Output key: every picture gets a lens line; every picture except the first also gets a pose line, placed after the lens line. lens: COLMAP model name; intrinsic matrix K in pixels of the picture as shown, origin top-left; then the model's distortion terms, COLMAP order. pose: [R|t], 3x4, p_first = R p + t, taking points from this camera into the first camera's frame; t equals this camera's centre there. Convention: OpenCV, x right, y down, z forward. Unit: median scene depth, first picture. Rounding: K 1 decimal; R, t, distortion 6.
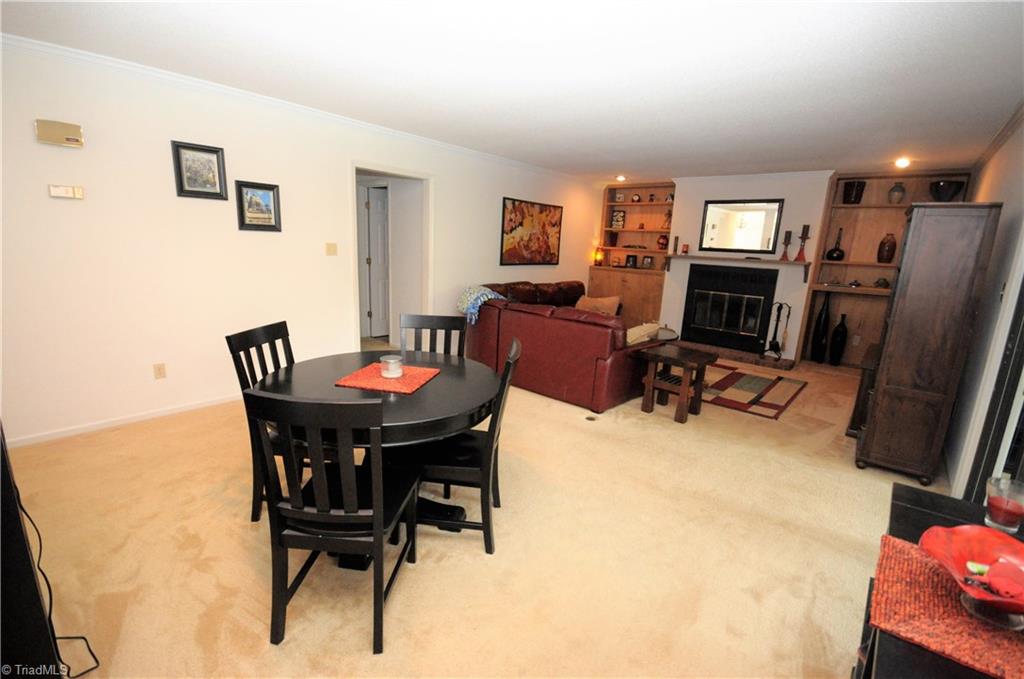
lens RADIAL K [[448.7, 0, 509.2], [0, 448.7, 340.6], [0, 0, 1]] dist [-0.000773, -0.006795]
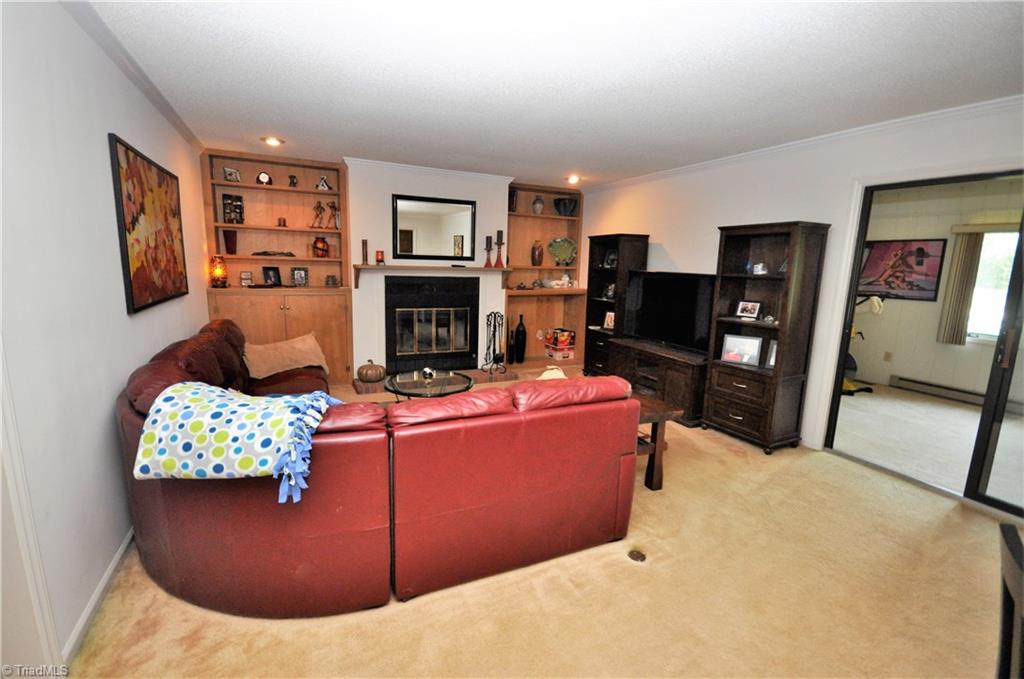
lens RADIAL K [[448.7, 0, 505.5], [0, 448.7, 339.2], [0, 0, 1]] dist [-0.000773, -0.006795]
pose [[0.416932, -0.187224, 0.889446, -0.233575], [0.185082, 0.975541, 0.118589, -0.133145], [-0.889895, 0.115177, 0.441386, 0.552006]]
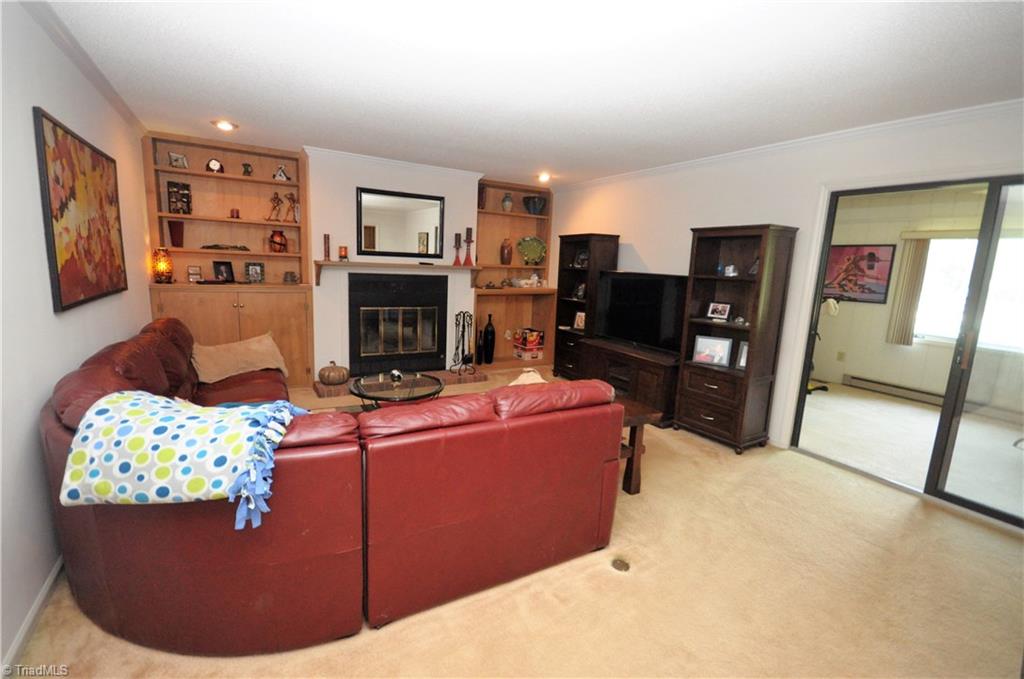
lens RADIAL K [[448.7, 0, 505.7], [0, 448.7, 339.8], [0, 0, 1]] dist [-0.000773, -0.006795]
pose [[0.341455, -0.190429, 0.920405, -0.219687], [0.173337, 0.975222, 0.137465, -0.135958], [-0.923776, 0.112602, 0.366003, 0.572983]]
